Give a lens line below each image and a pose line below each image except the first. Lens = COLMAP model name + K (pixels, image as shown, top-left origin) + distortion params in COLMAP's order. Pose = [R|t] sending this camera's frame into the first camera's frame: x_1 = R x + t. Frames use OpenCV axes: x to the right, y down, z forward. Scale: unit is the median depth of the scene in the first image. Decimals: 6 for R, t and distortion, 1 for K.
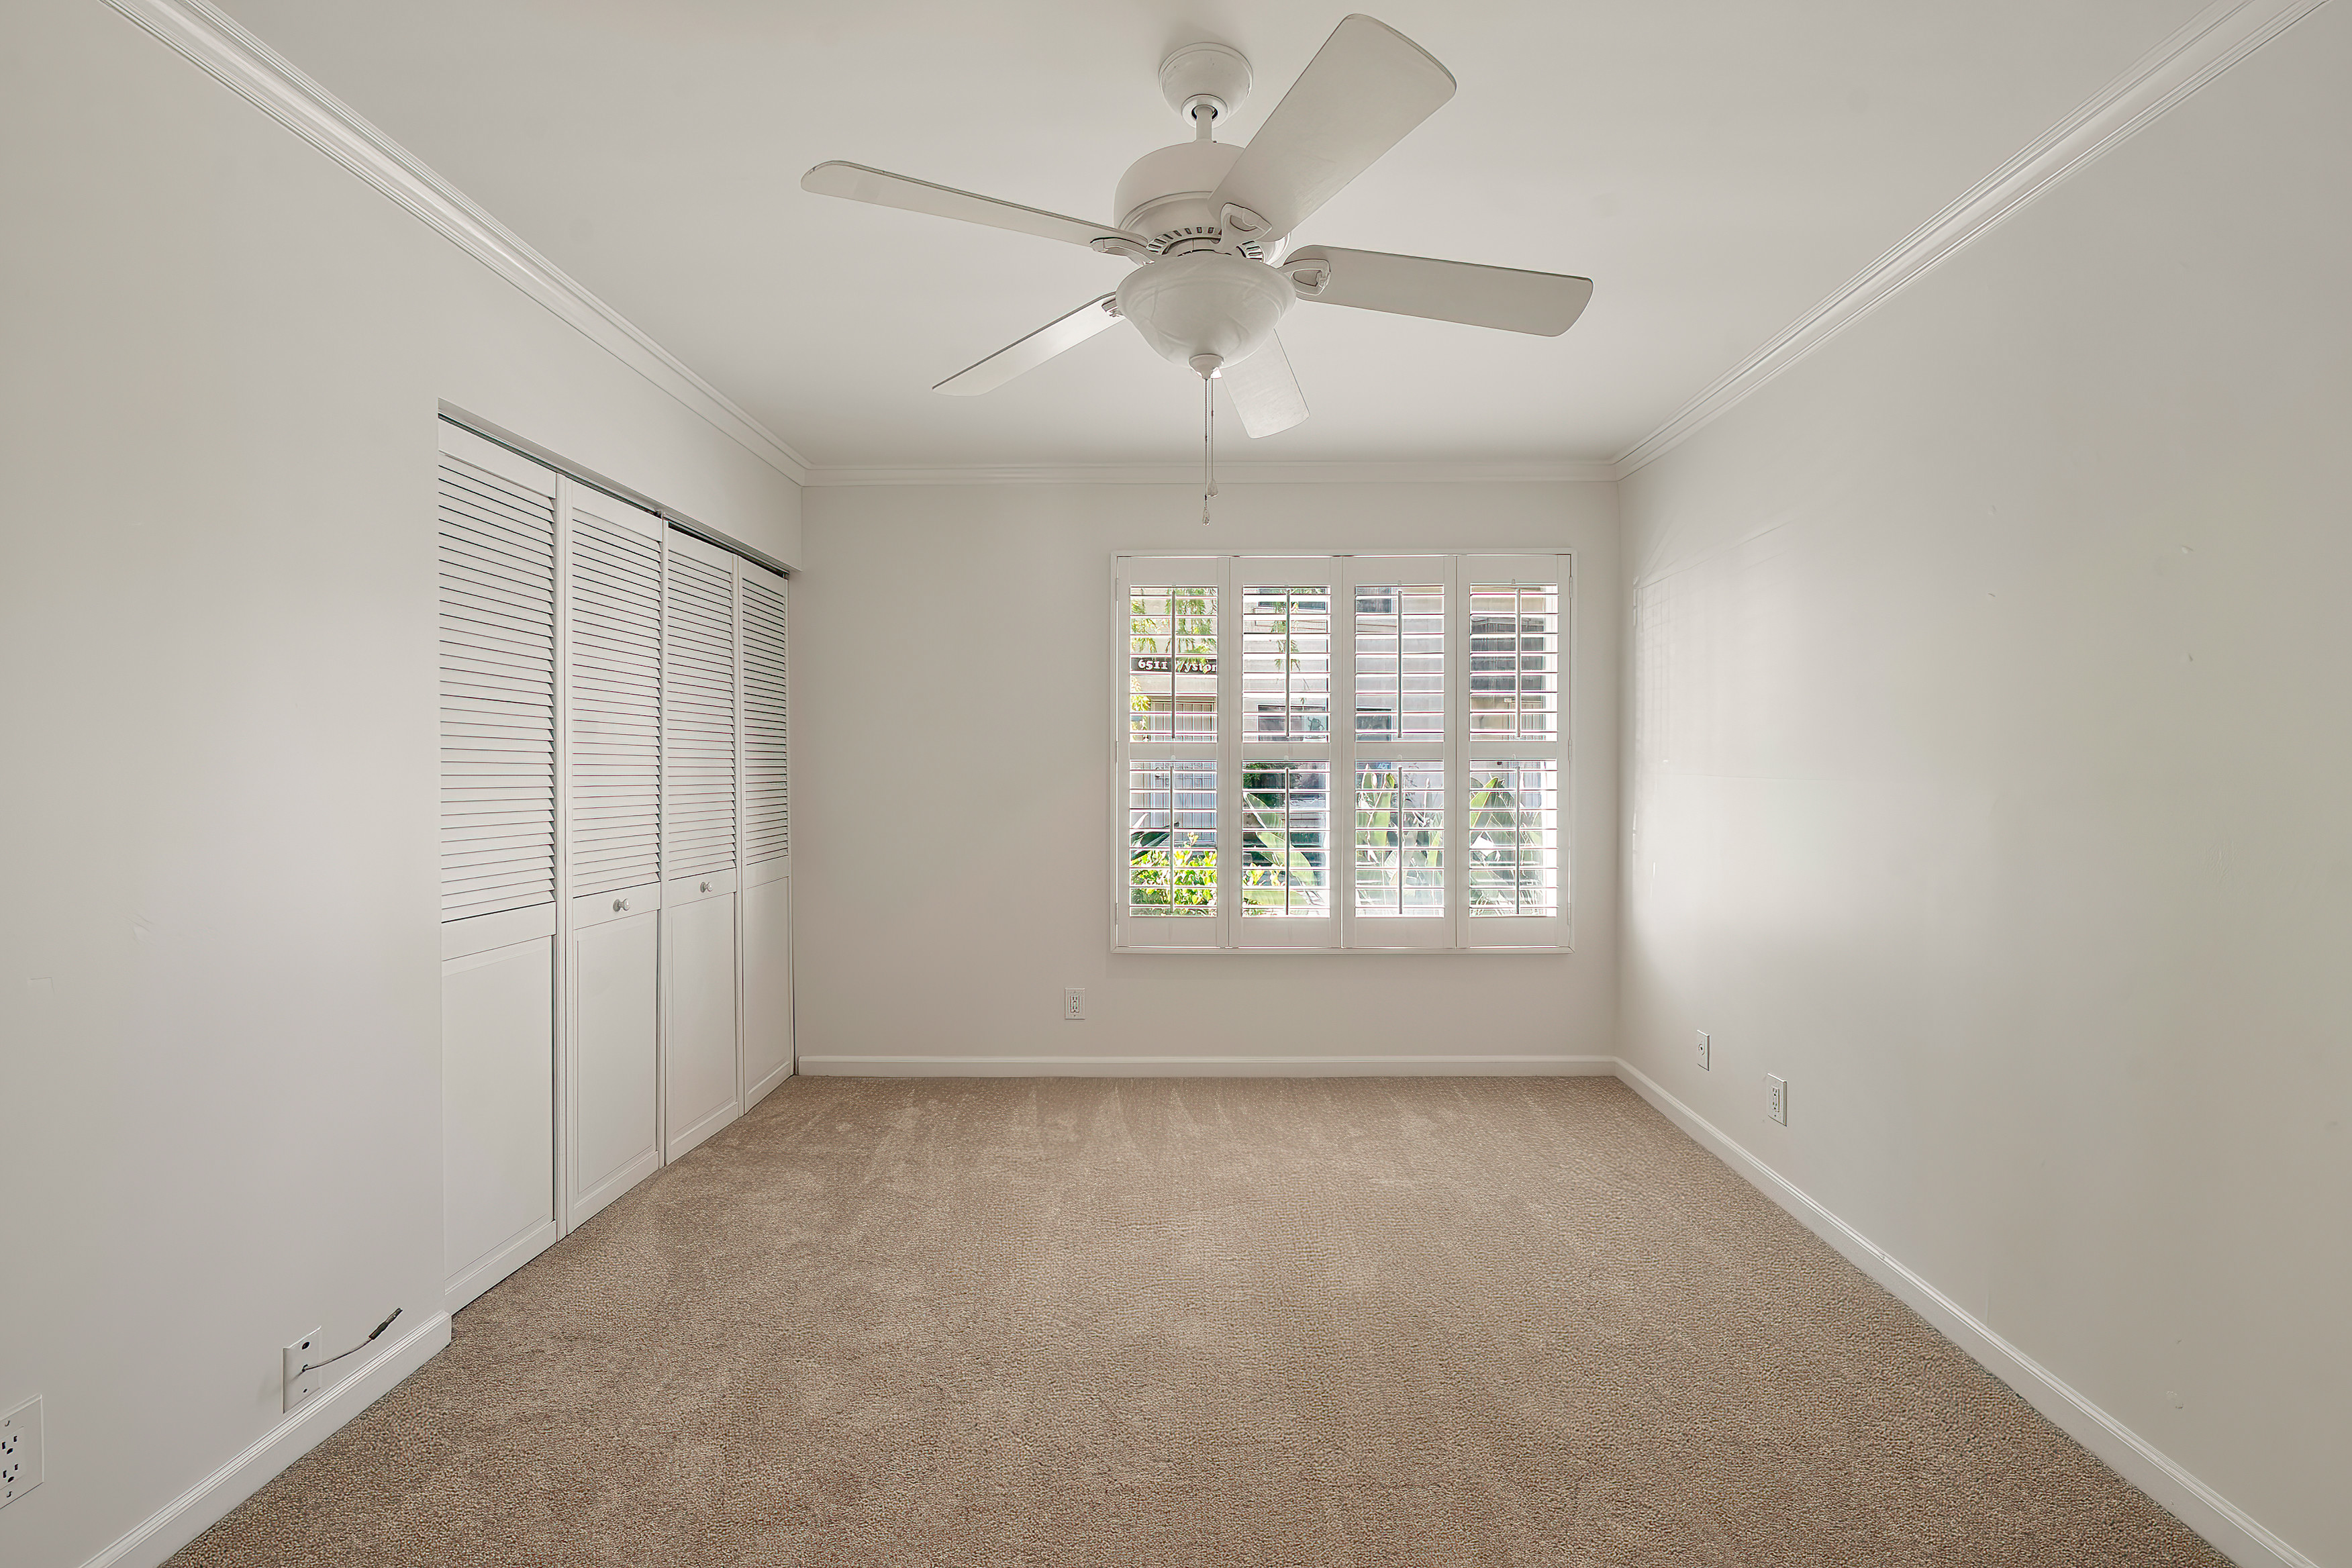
lens RADIAL K [[958.2, 0, 1179.5], [0, 958.2, 786.2], [0, 0, 1]] dist [0.000886, -0.000057]
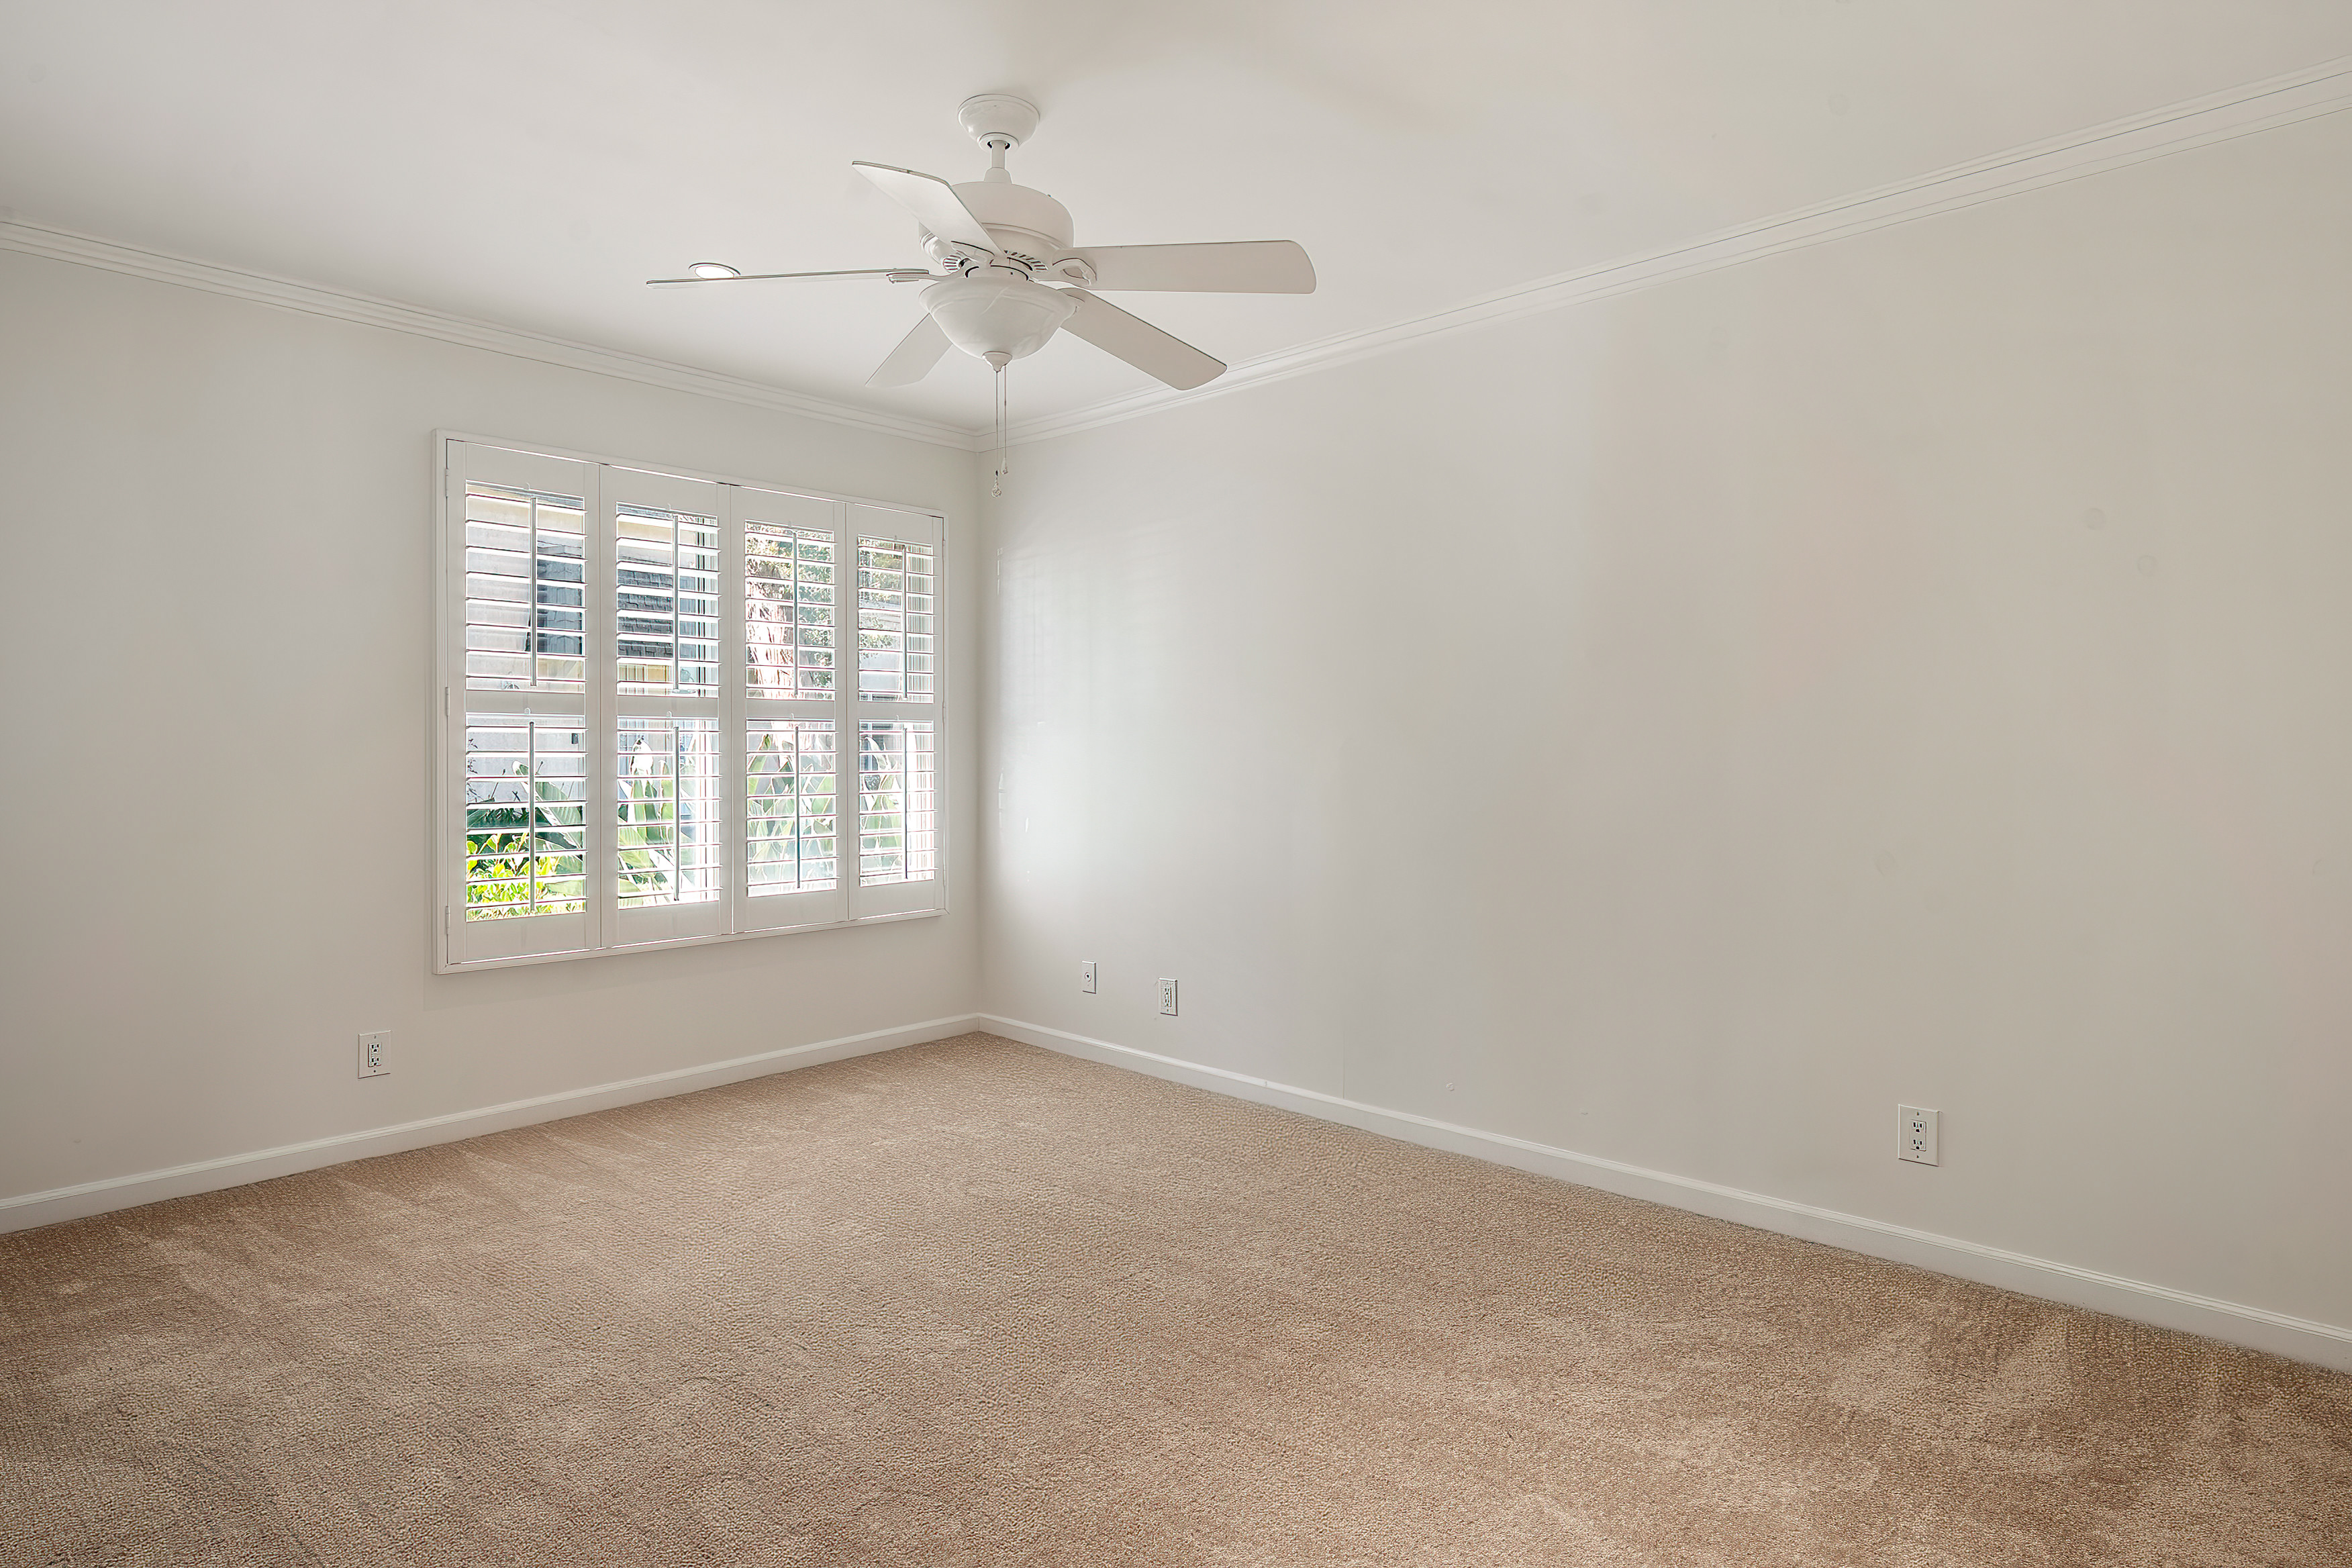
lens RADIAL K [[1287.7, 0, 1175.2], [0, 1287.7, 770.3], [0, 0, 1]] dist [-0.002618, -0.000142]
pose [[0.675293, -0.011936, 0.737453, -0.437812], [0.015861, 0.999873, 0.001659, 0.025675], [-0.737379, 0.010577, 0.675396, -0.092172]]
